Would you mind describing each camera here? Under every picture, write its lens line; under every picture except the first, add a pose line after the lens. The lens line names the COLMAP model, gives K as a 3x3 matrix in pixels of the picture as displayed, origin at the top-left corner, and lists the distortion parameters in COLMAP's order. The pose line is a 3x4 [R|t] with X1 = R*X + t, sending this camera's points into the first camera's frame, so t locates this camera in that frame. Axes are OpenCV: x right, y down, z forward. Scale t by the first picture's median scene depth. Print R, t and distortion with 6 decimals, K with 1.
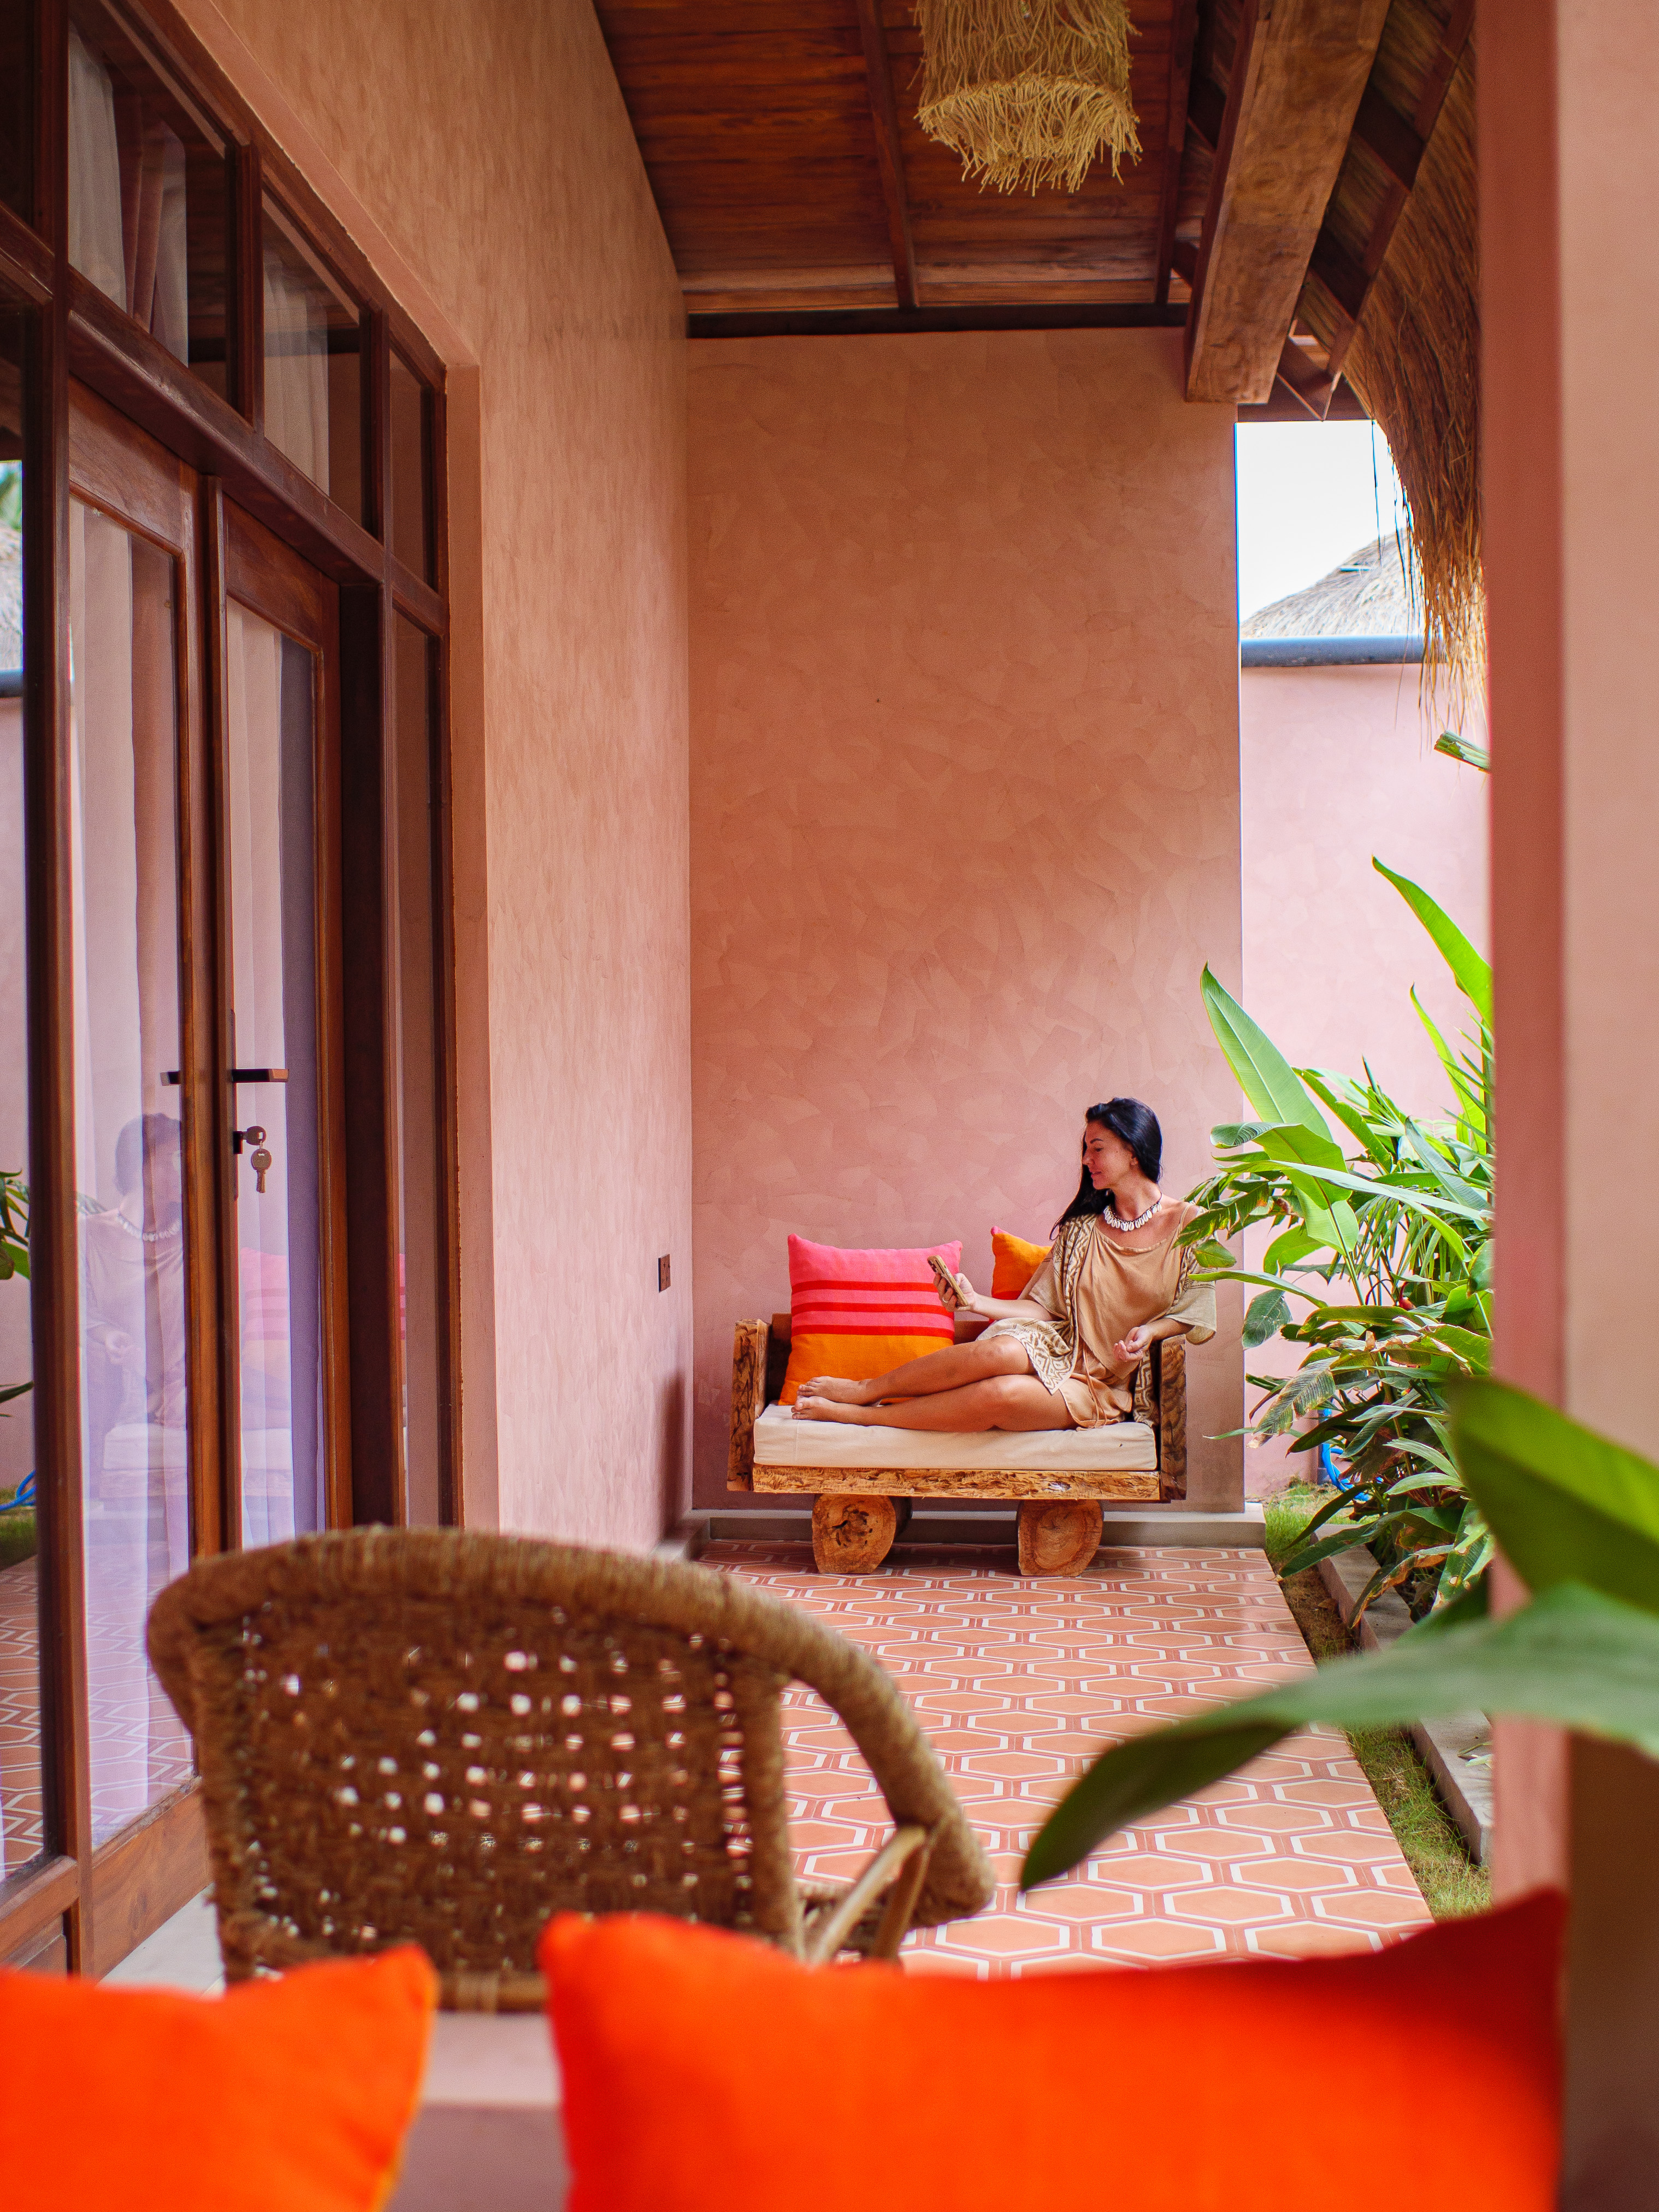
lens RADIAL K [[2342.1, 0, 829.5], [0, 2342.1, 1106.0], [0, 0, 1]] dist [-0.076681, 0.039829]
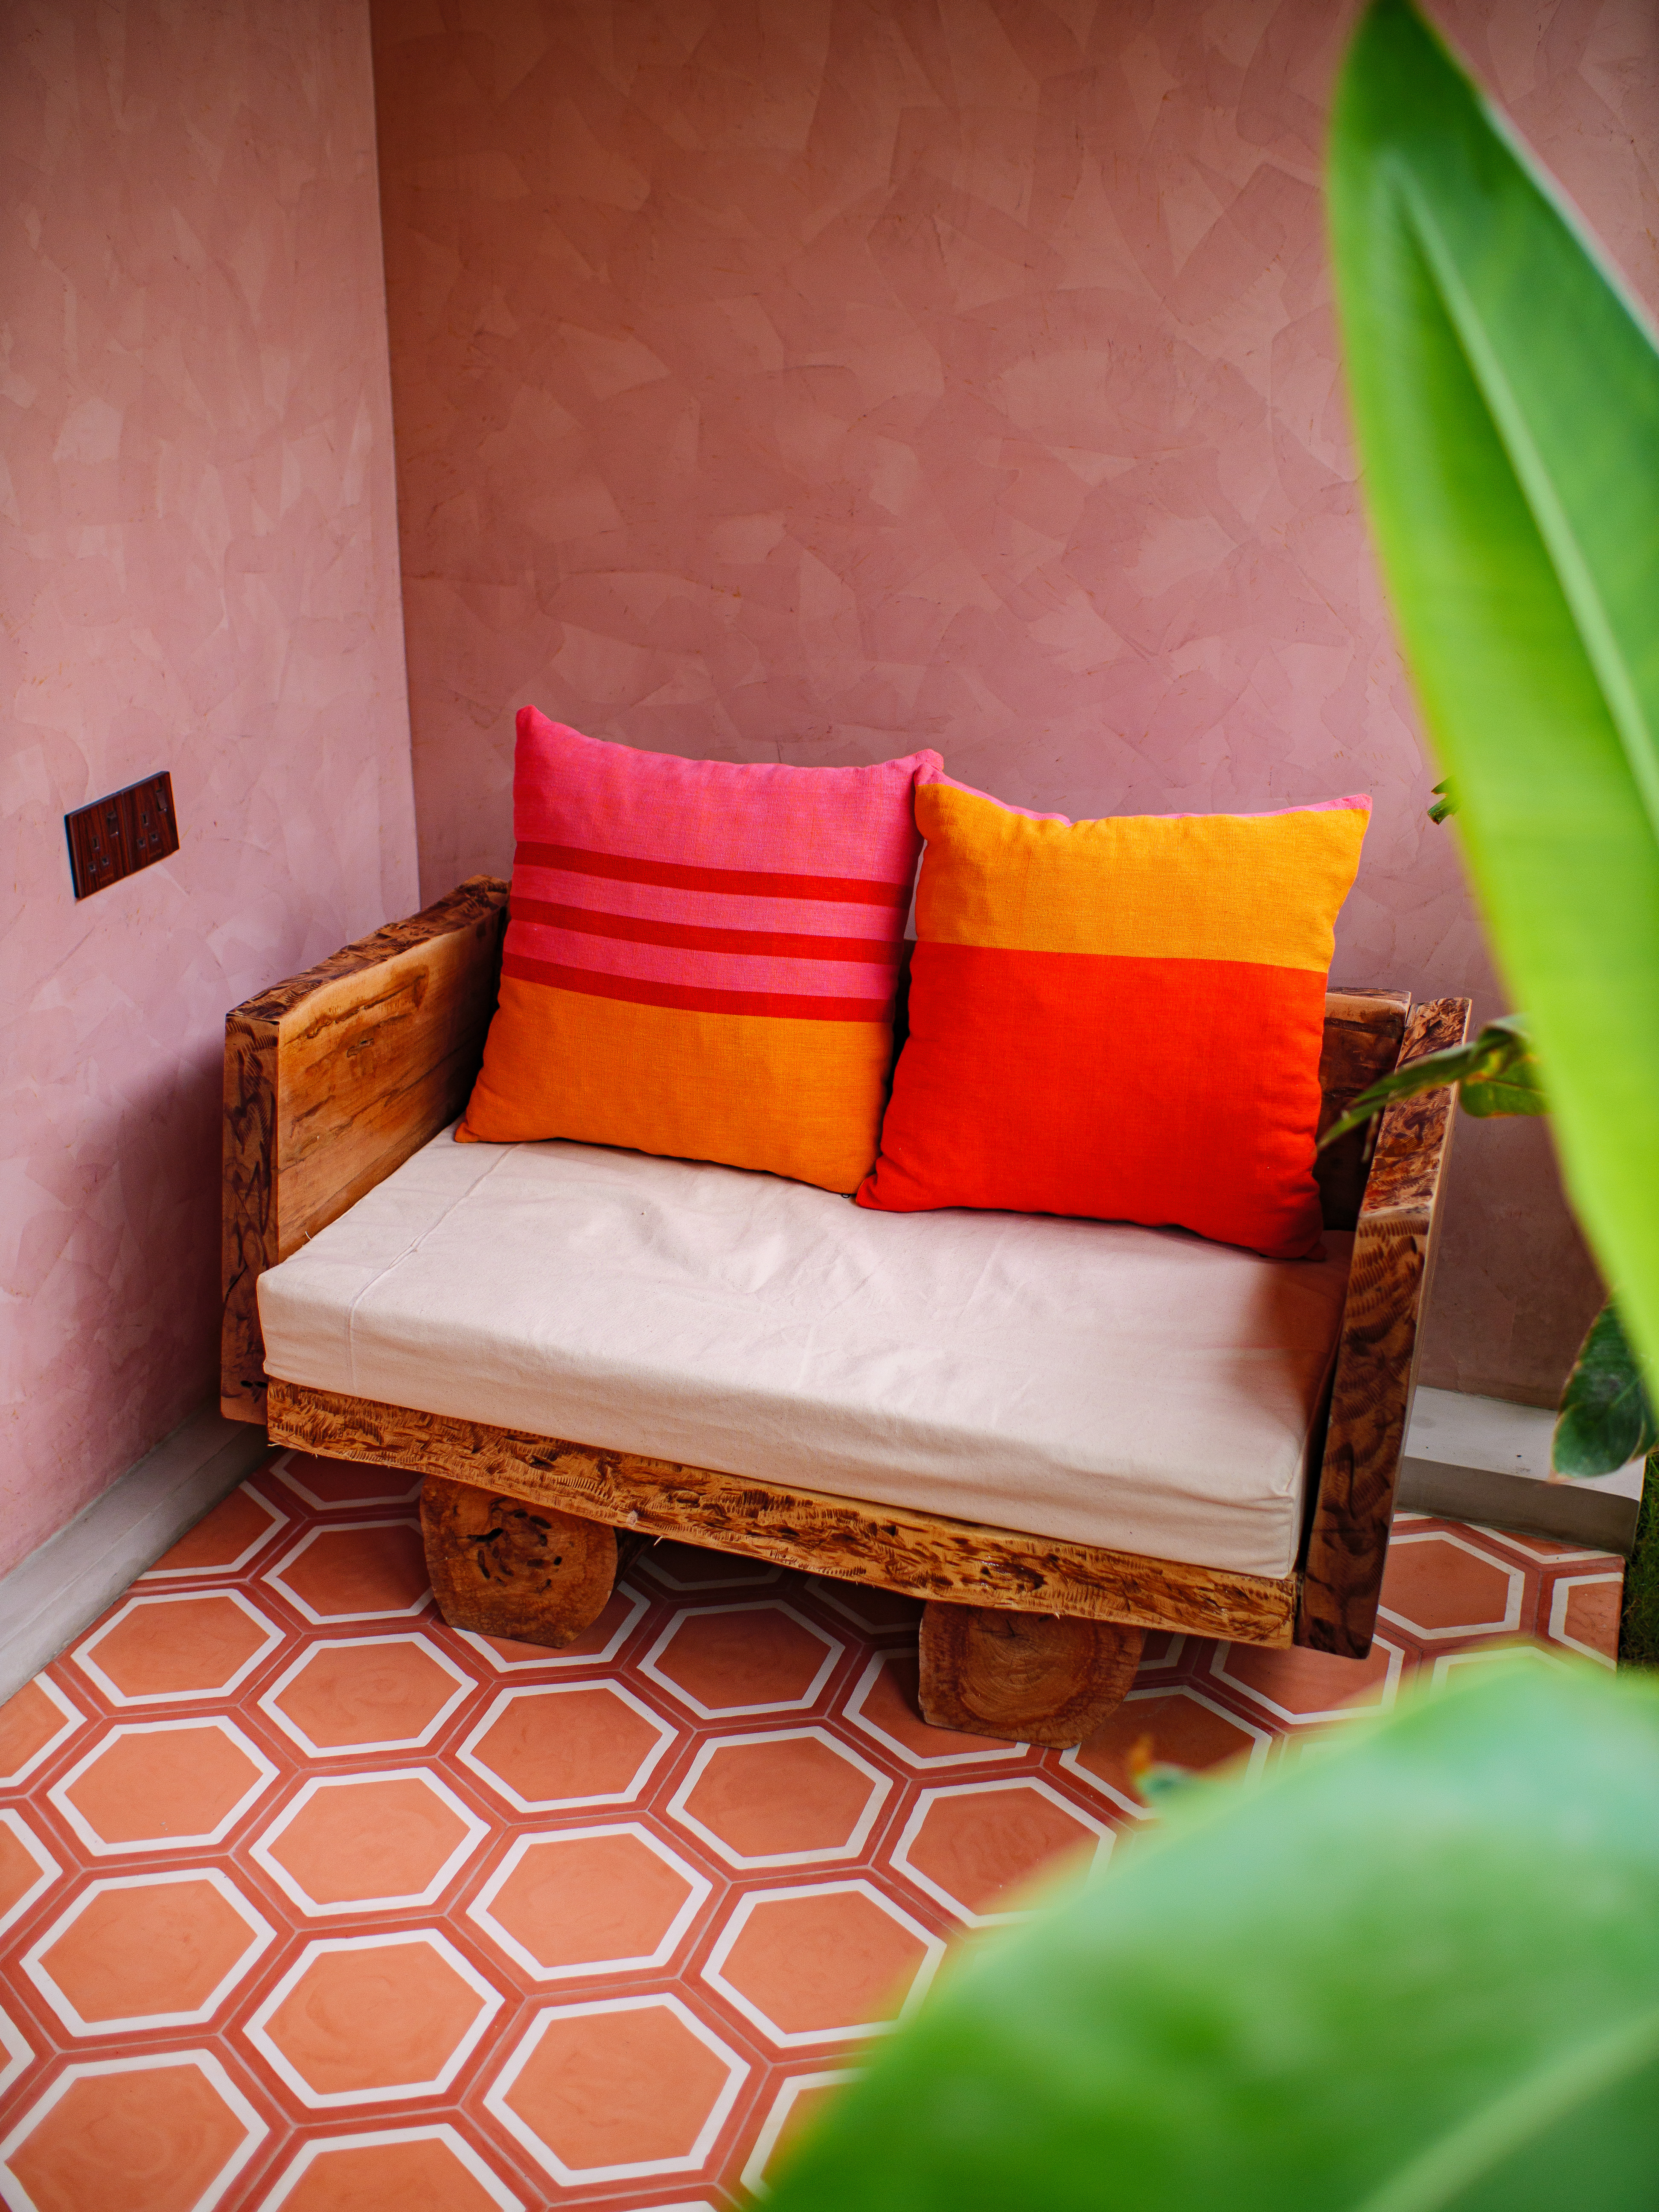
lens RADIAL K [[2342.2, 0, 829.5], [0, 2342.2, 1106.0], [0, 0, 1]] dist [-0.076681, 0.039829]
pose [[0.975911, 0.101000, -0.193381, 0.121929], [-0.019199, 0.922707, 0.385024, -0.038360], [0.217321, -0.372036, 0.902419, 0.638624]]
